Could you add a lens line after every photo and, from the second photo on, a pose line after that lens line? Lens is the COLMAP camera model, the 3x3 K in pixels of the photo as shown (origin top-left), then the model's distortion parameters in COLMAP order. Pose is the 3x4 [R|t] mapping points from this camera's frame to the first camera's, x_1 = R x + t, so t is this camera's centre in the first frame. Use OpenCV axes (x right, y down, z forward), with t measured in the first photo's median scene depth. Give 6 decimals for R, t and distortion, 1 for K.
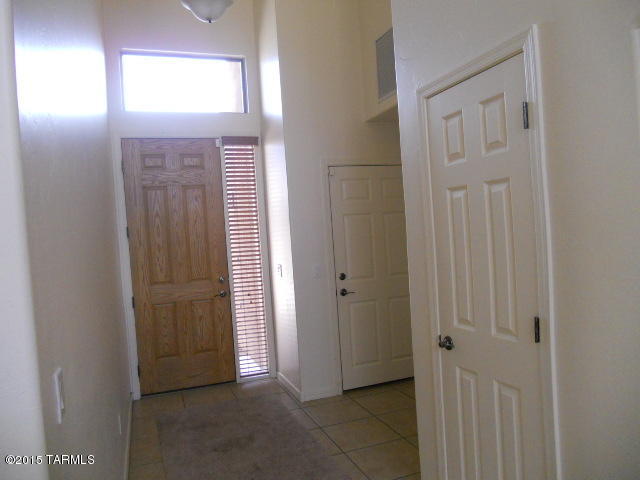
lens RADIAL K [[492.3, 0, 322.6], [0, 492.3, 240.6], [0, 0, 1]] dist [-0.070587, 0.024374]
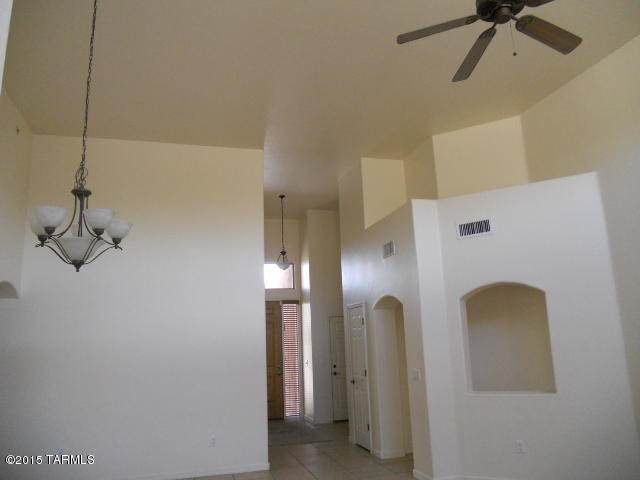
lens RADIAL K [[492.3, 0, 318.7], [0, 492.3, 246.1], [0, 0, 1]] dist [-0.070587, 0.024374]
pose [[0.996939, 0.012345, -0.077209, 0.120529], [-0.027710, 0.979149, -0.201244, -0.010796], [0.073115, 0.202767, 0.976494, -1.167717]]
